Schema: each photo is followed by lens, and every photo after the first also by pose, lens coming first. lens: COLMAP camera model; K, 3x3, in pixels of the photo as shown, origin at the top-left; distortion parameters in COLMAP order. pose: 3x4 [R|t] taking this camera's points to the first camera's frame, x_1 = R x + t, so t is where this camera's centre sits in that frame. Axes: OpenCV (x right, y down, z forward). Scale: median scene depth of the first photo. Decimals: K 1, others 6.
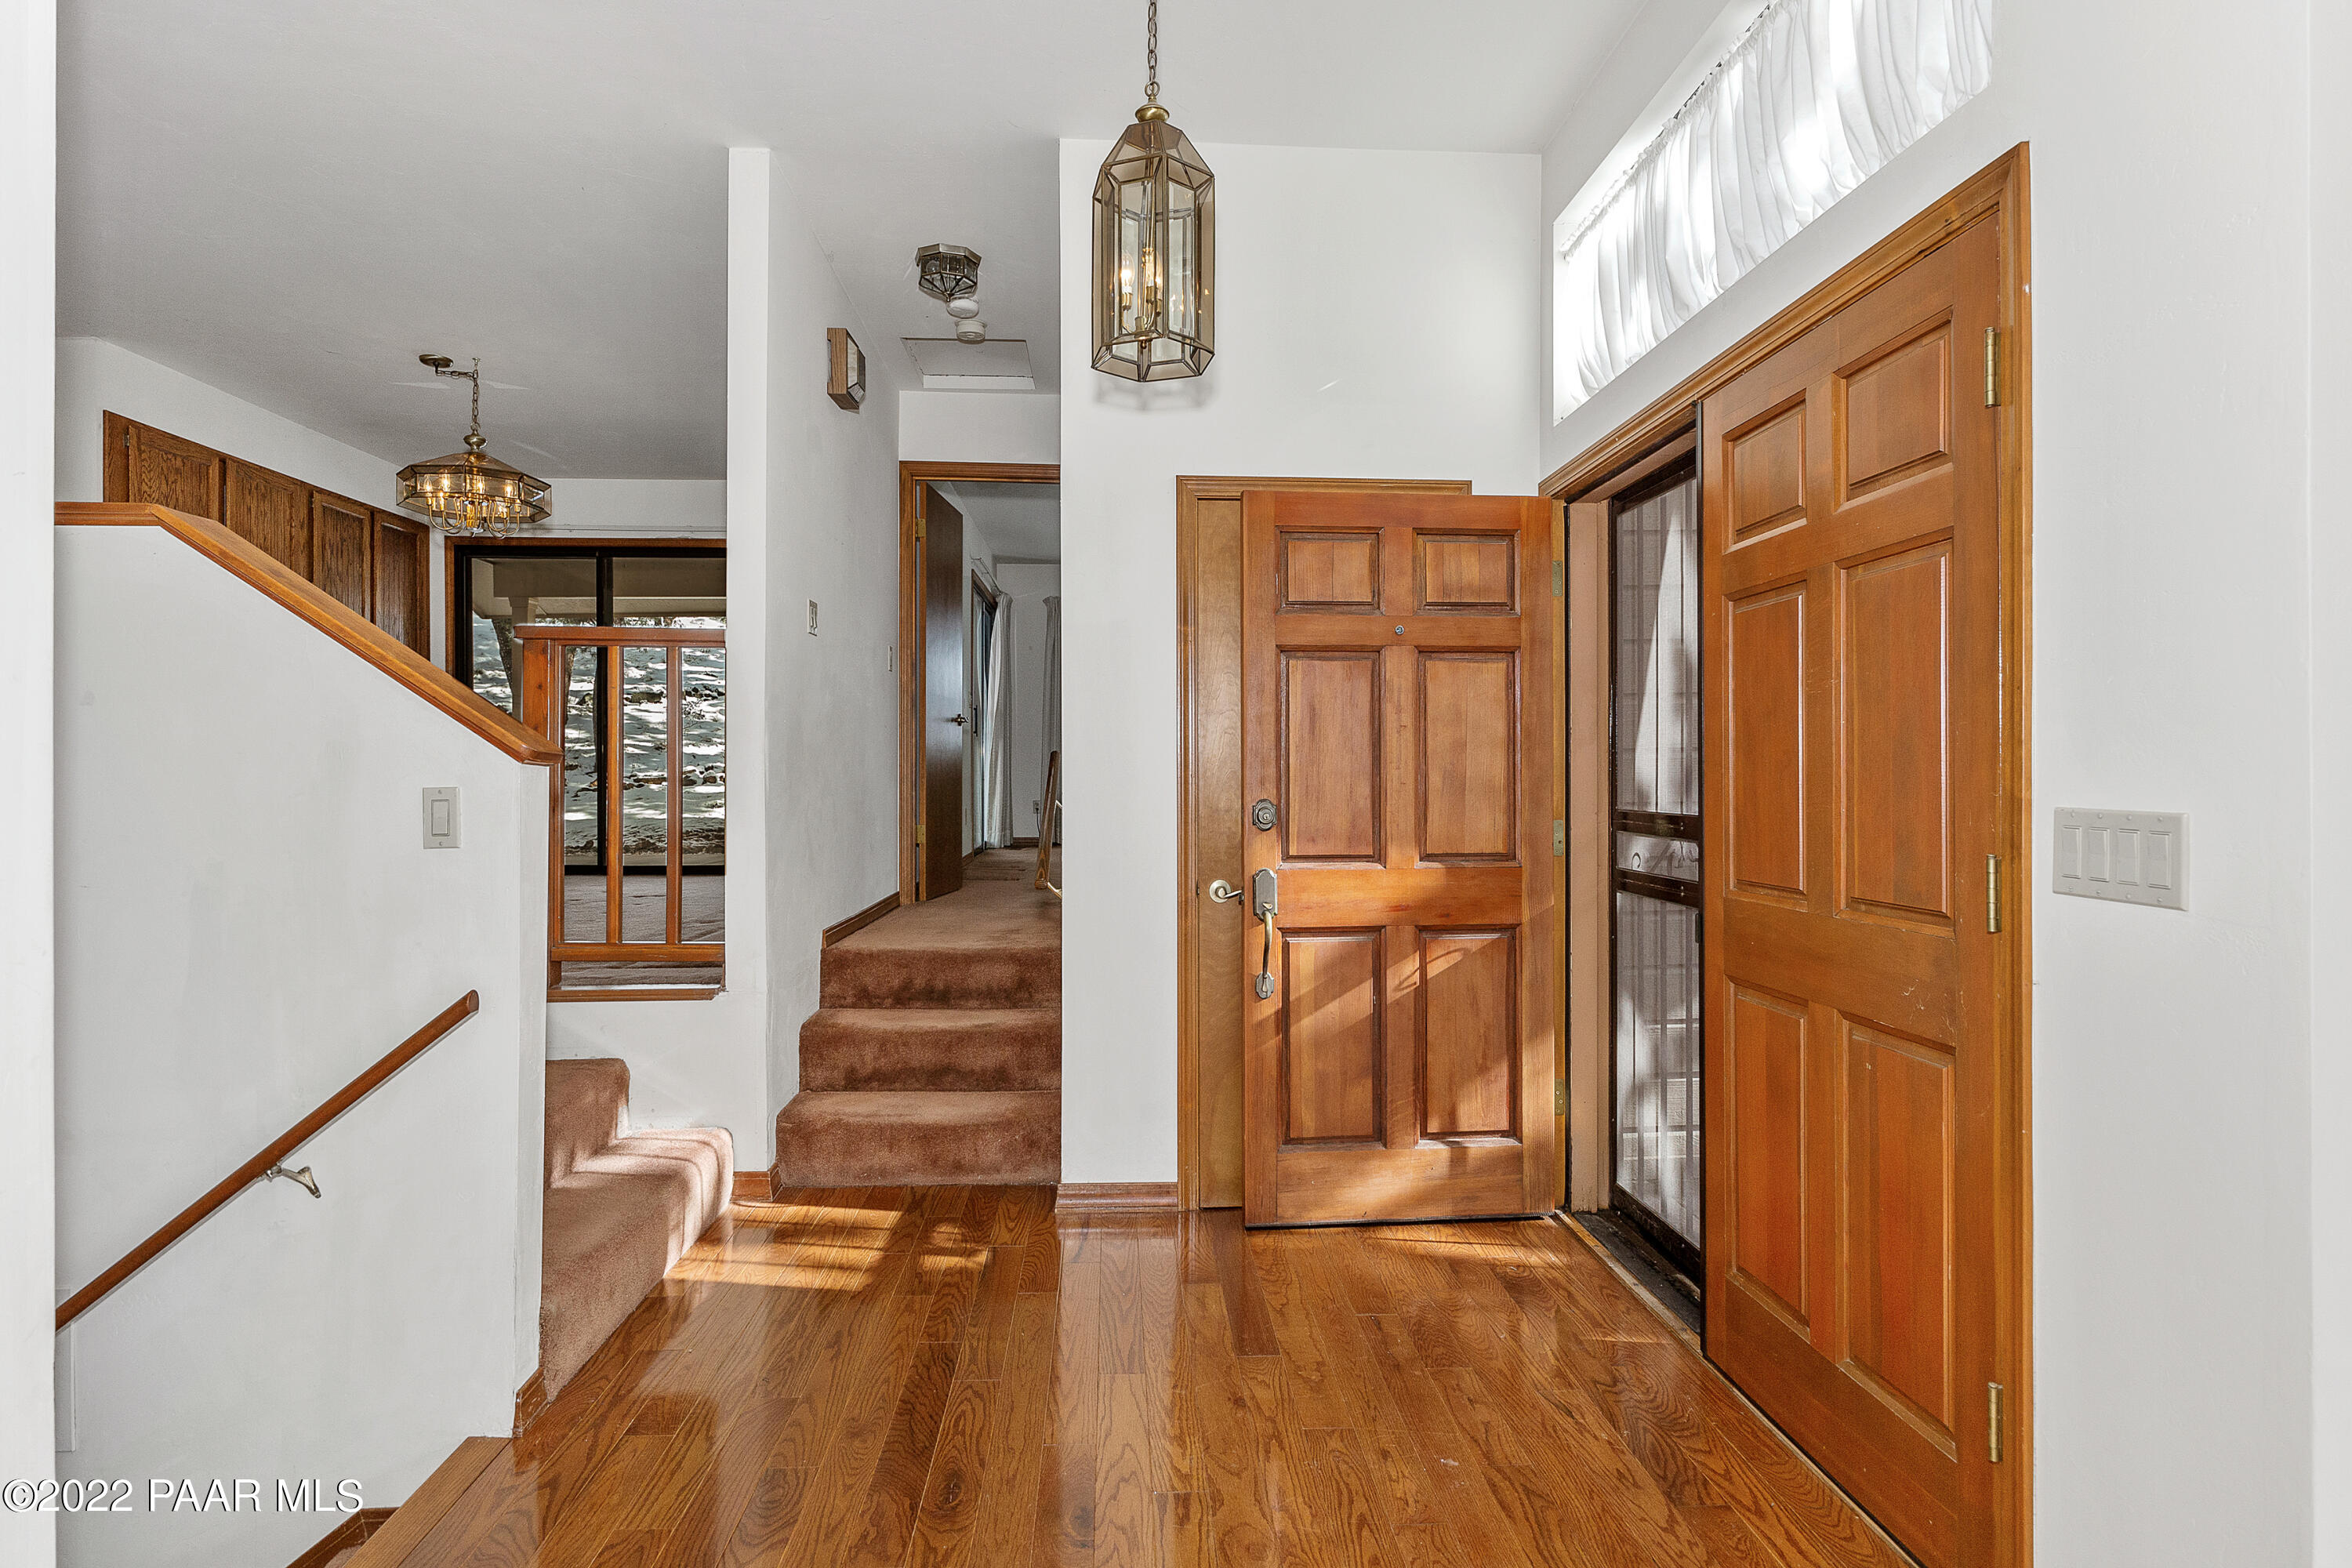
lens RADIAL K [[1247.6, 0, 1176.0], [0, 1247.6, 784.0], [0, 0, 1]] dist [-0.001954, 0.000583]
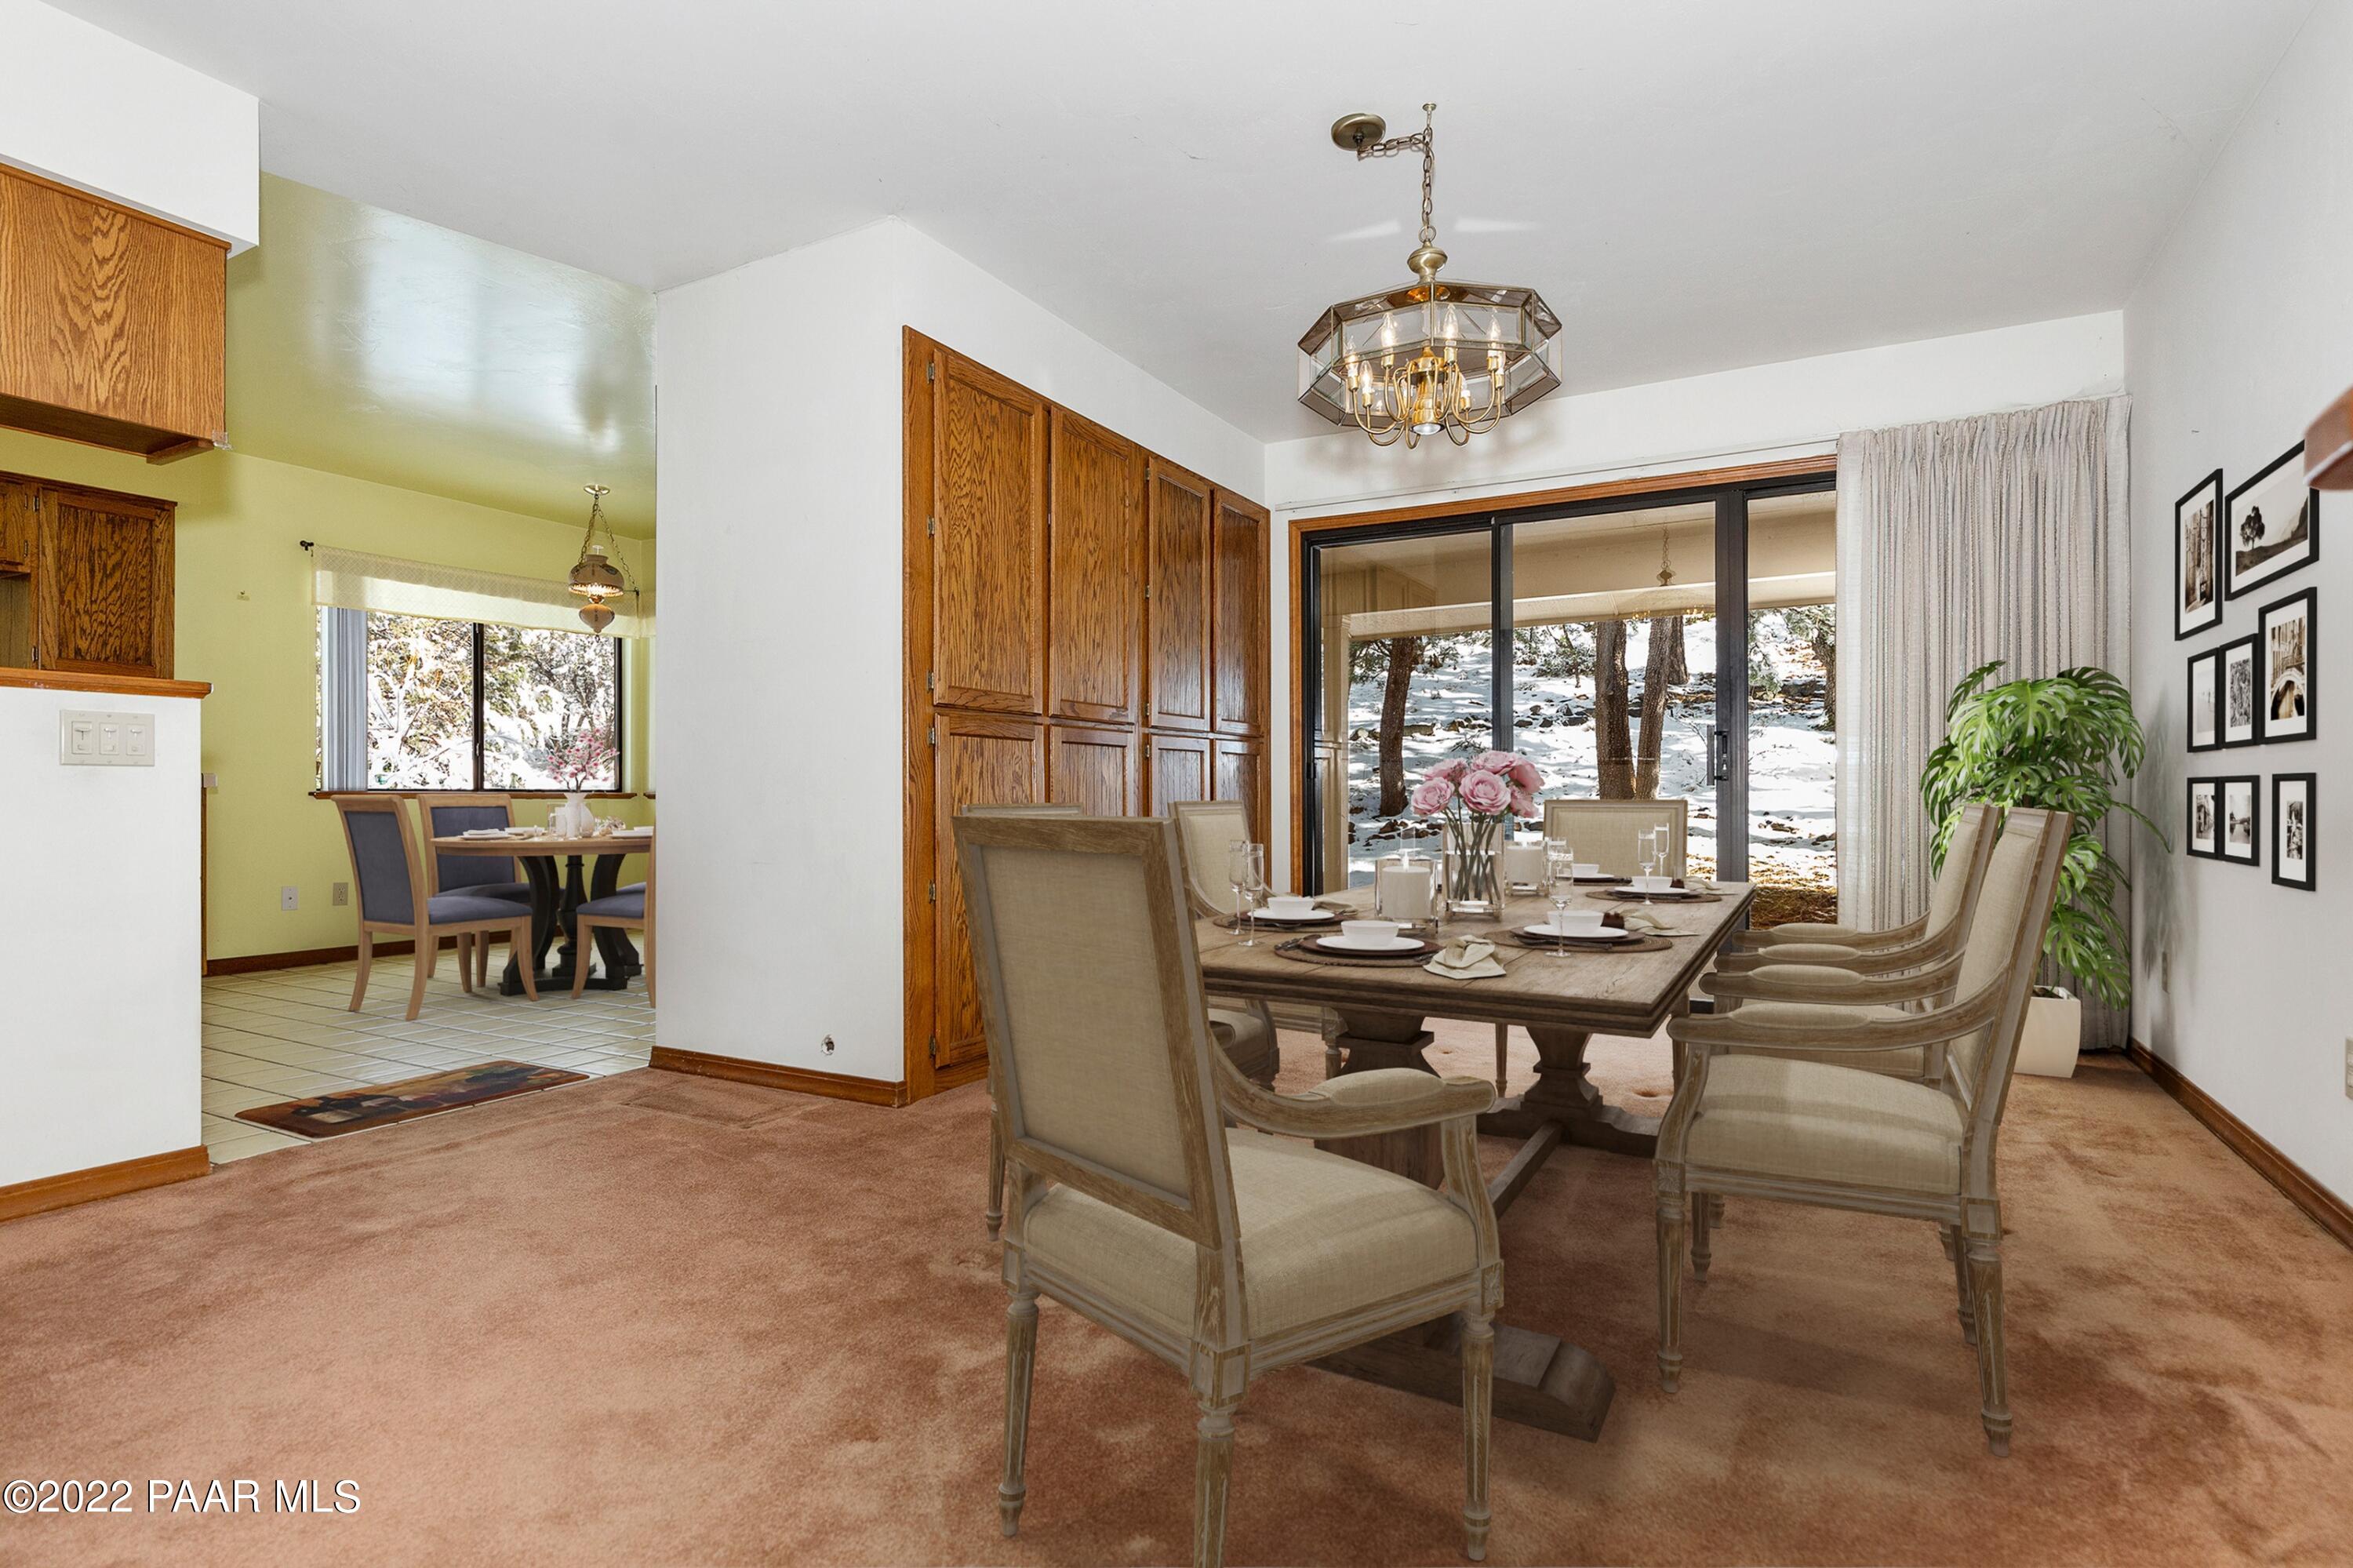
lens RADIAL K [[1191.2, 0, 1176.5], [0, 1191.2, 784.0], [0, 0, 1]] dist [0.001293, 0.000309]
pose [[0.852765, -0.001627, -0.522293, -0.350261], [-0.005880, 0.999902, -0.012716, -0.042015], [0.522262, 0.013915, 0.852671, 0.465205]]
